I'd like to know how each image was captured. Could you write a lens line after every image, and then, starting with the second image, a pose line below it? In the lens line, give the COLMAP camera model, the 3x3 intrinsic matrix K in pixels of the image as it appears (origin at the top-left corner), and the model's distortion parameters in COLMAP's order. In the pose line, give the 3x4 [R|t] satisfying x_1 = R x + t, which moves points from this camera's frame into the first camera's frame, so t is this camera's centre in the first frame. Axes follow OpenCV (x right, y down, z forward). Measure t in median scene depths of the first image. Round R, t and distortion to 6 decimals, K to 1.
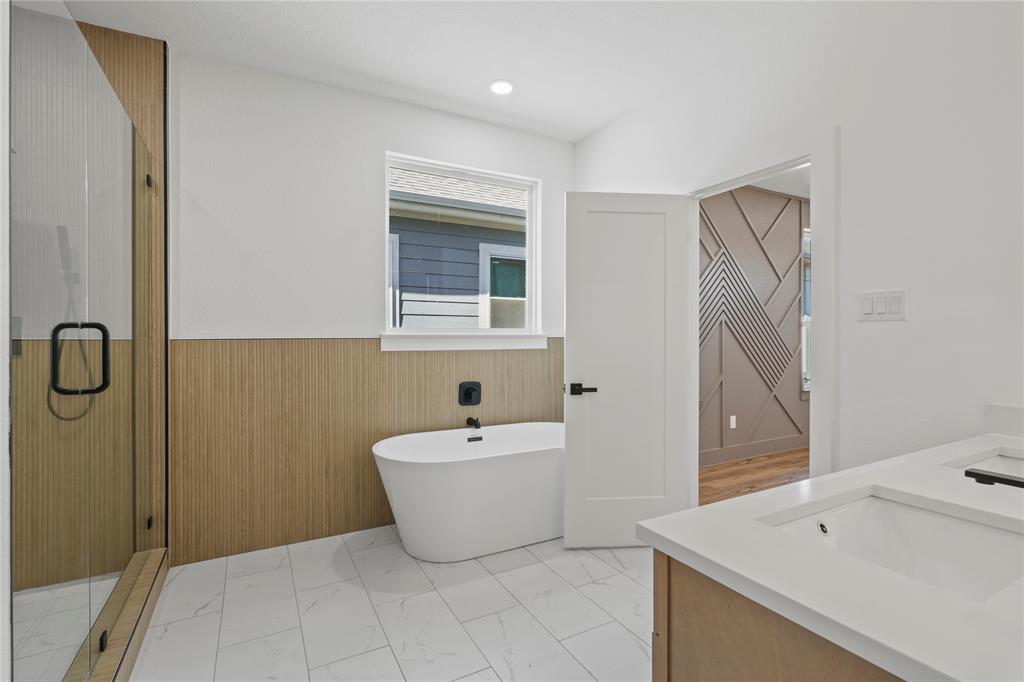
lens RADIAL K [[473.1, 0, 516.4], [0, 473.1, 340.8], [0, 0, 1]] dist [0.003219, -0.000533]
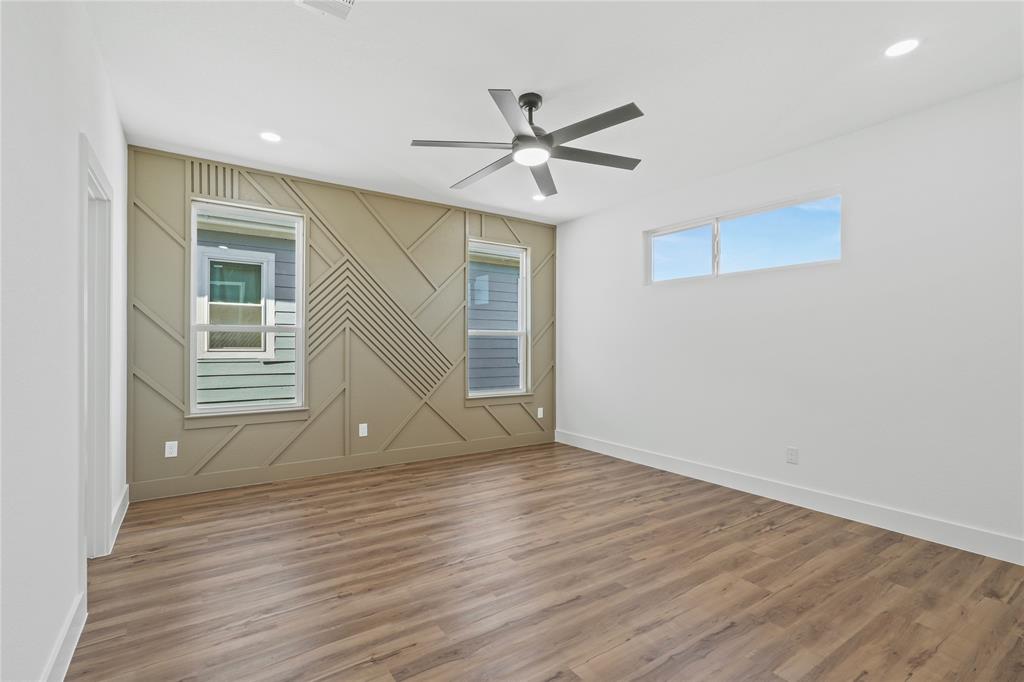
lens RADIAL K [[473.1, 0, 508.6], [0, 473.1, 334.5], [0, 0, 1]] dist [0.003219, -0.000533]
pose [[0.998107, 0.009114, 0.060816, 0.656314], [-0.007634, 0.999670, -0.024512, -0.006348], [-0.061020, 0.024001, 0.997848, -0.015678]]
